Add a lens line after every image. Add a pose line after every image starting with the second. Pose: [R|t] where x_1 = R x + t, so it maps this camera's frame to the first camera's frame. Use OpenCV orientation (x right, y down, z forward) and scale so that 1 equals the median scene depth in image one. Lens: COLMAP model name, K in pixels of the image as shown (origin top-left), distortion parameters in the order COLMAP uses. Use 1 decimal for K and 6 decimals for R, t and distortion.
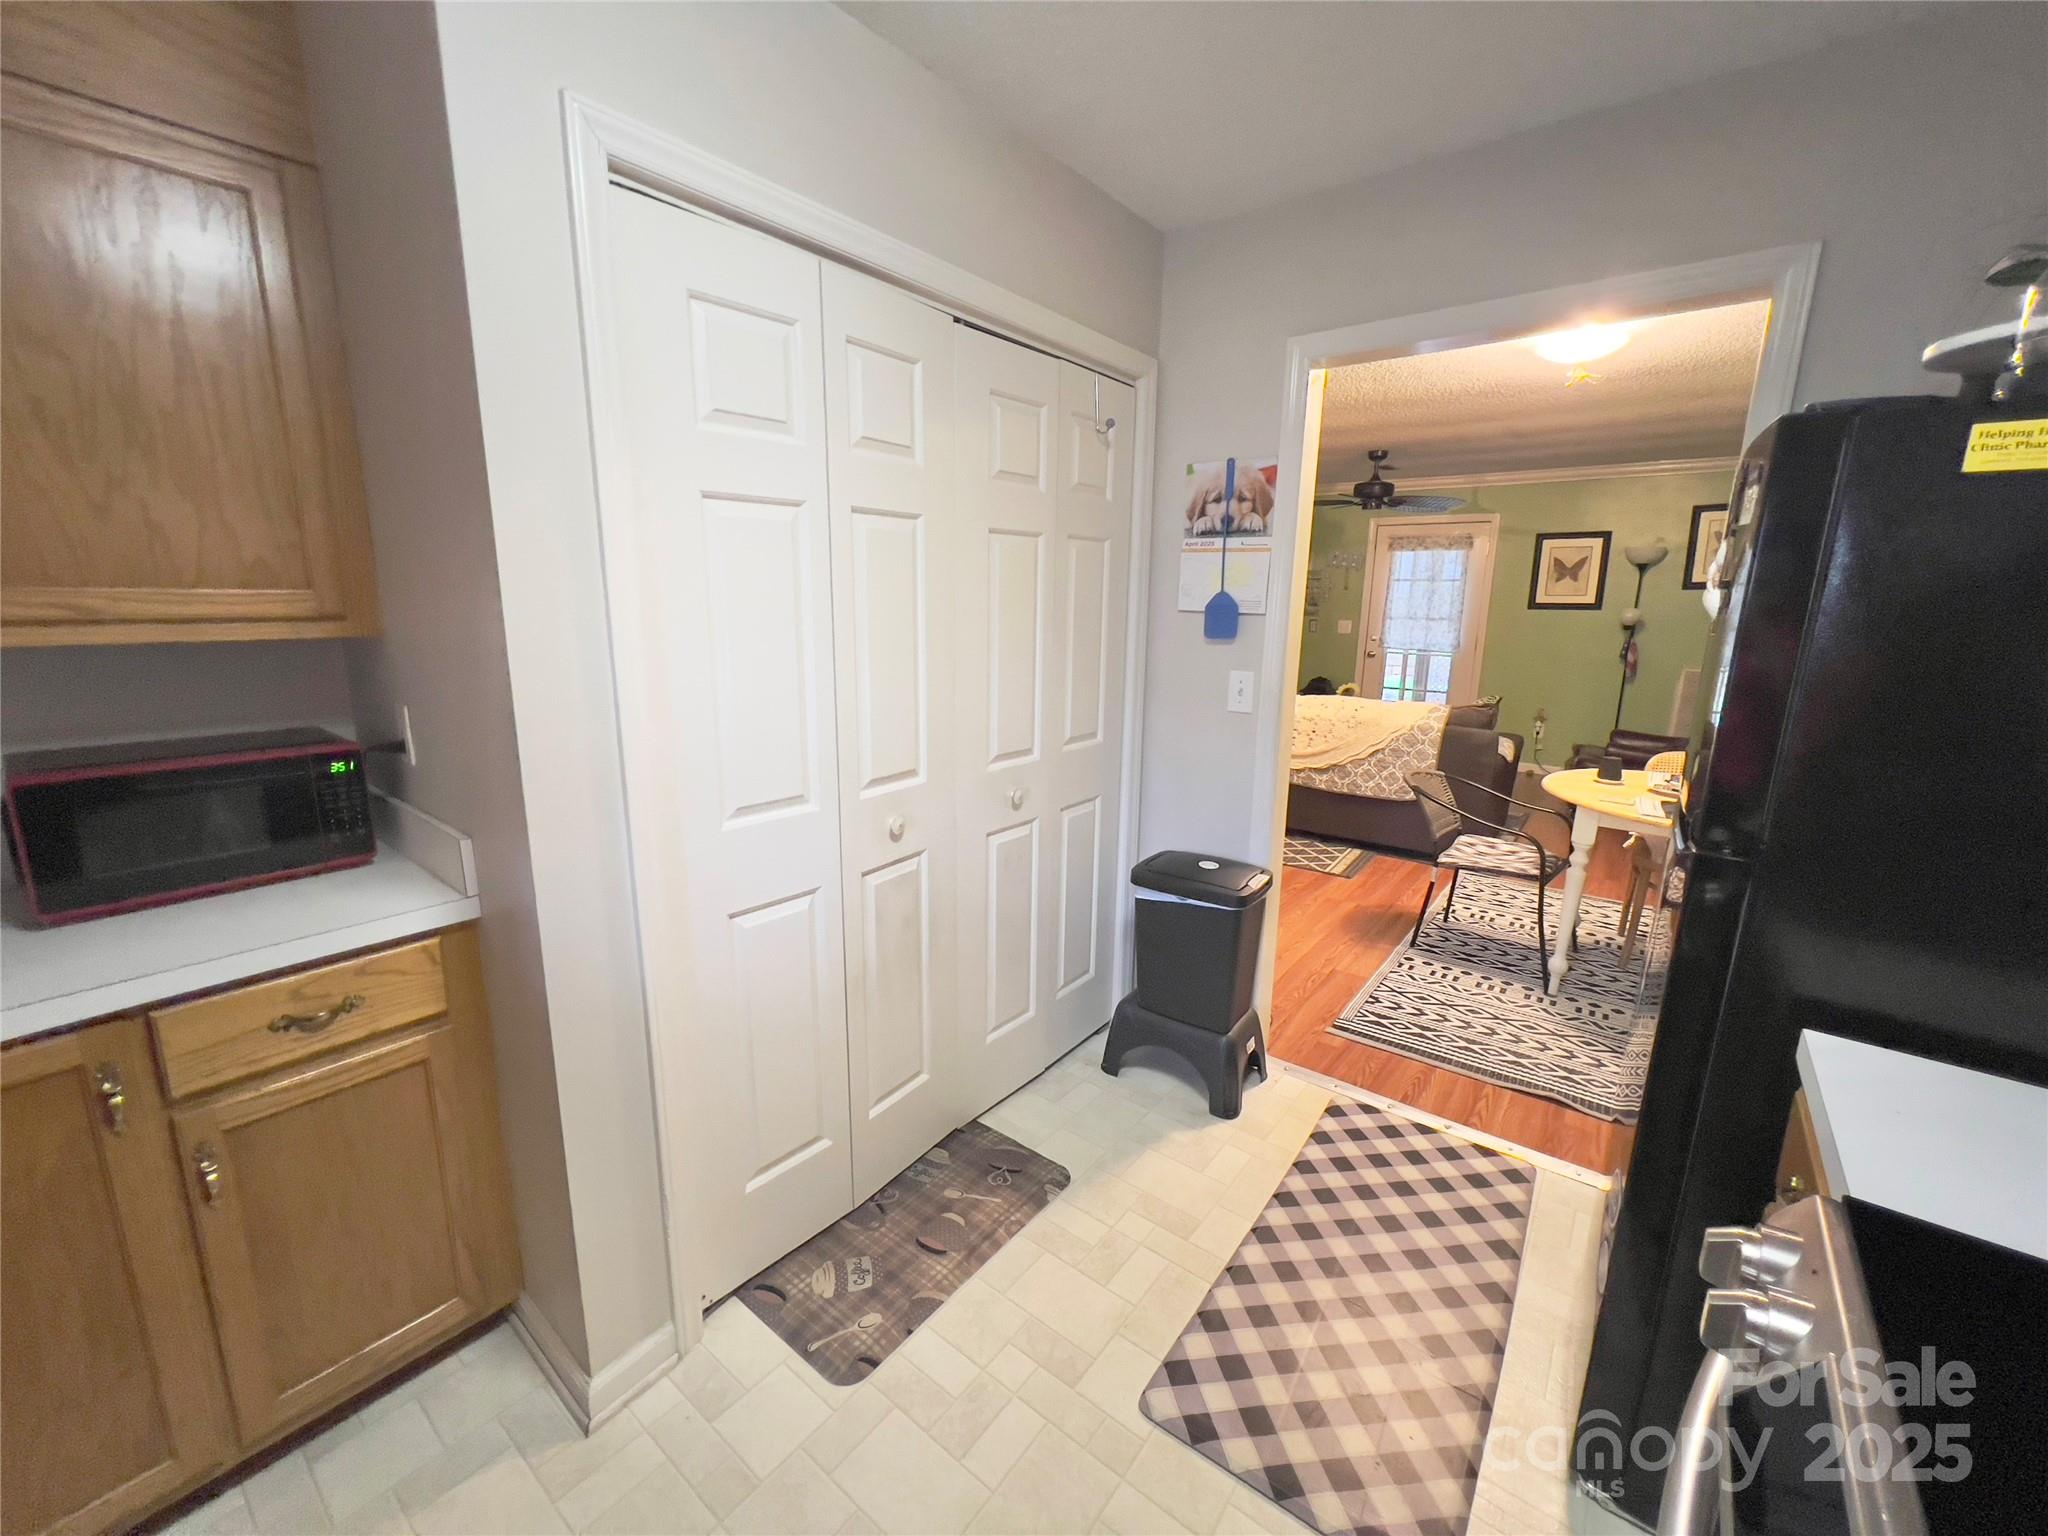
lens RADIAL K [[824.3, 0, 1005.9], [0, 824.3, 762.8], [0, 0, 1]] dist [-0.002054, -0.000080]
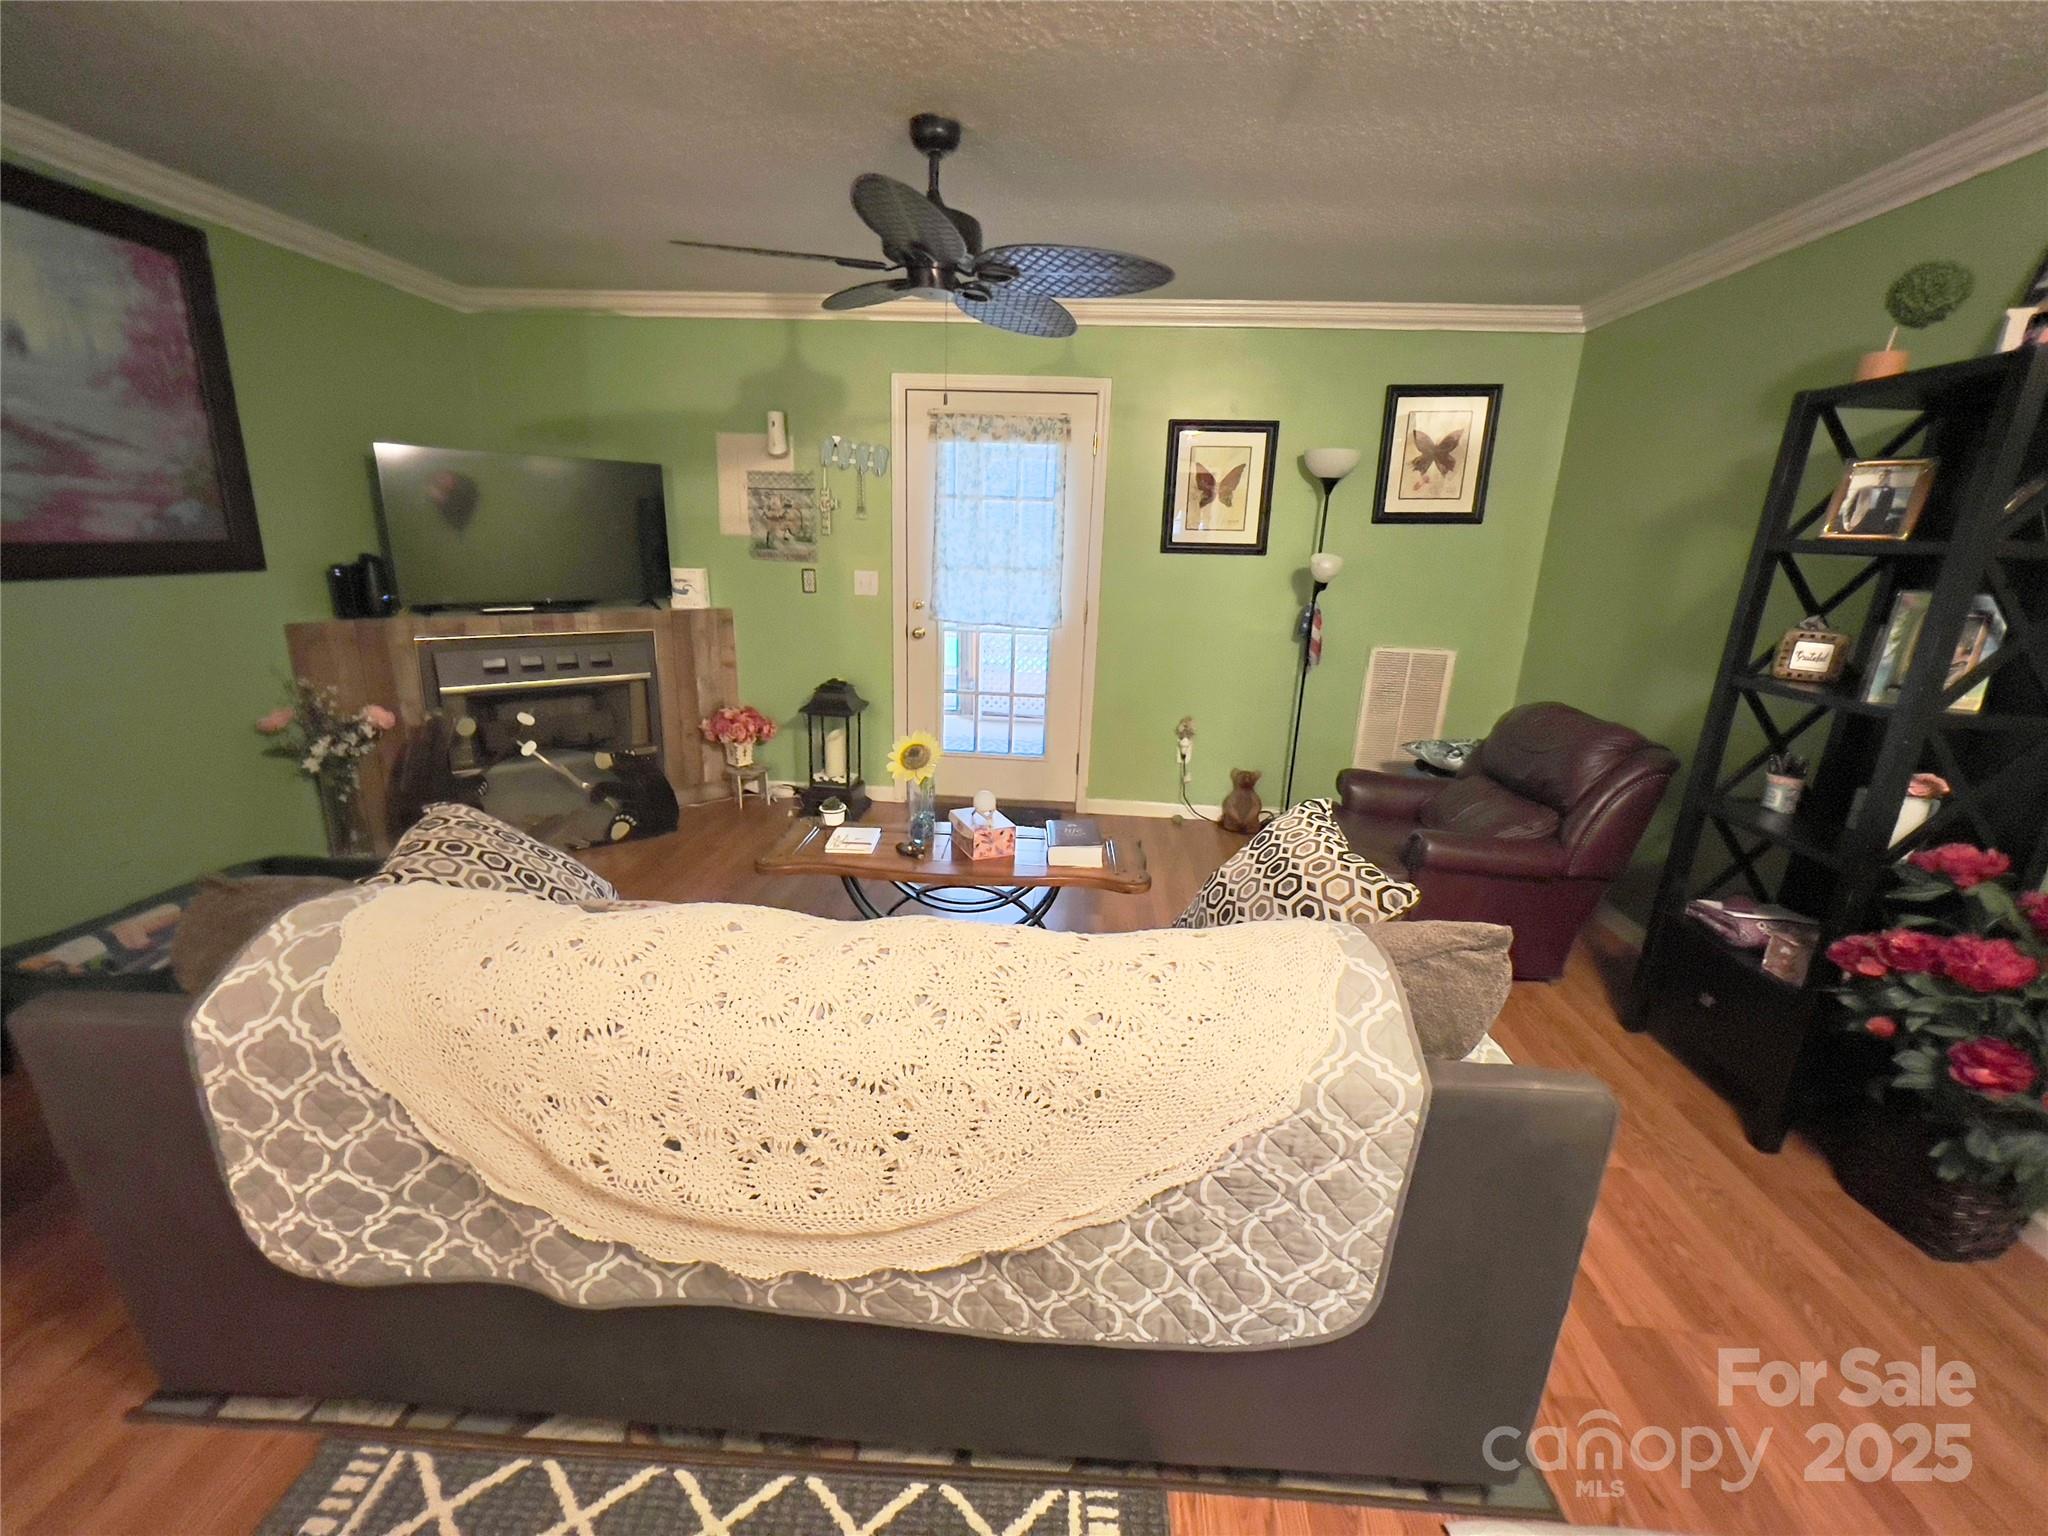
lens RADIAL K [[824.3, 0, 1037.9], [0, 824.3, 761.2], [0, 0, 1]] dist [-0.002054, -0.000080]
pose [[0.809909, -0.141054, 0.569343, 0.215482], [0.096539, 0.989473, 0.107812, -0.116235], [-0.578557, -0.032354, 0.815000, 0.590963]]
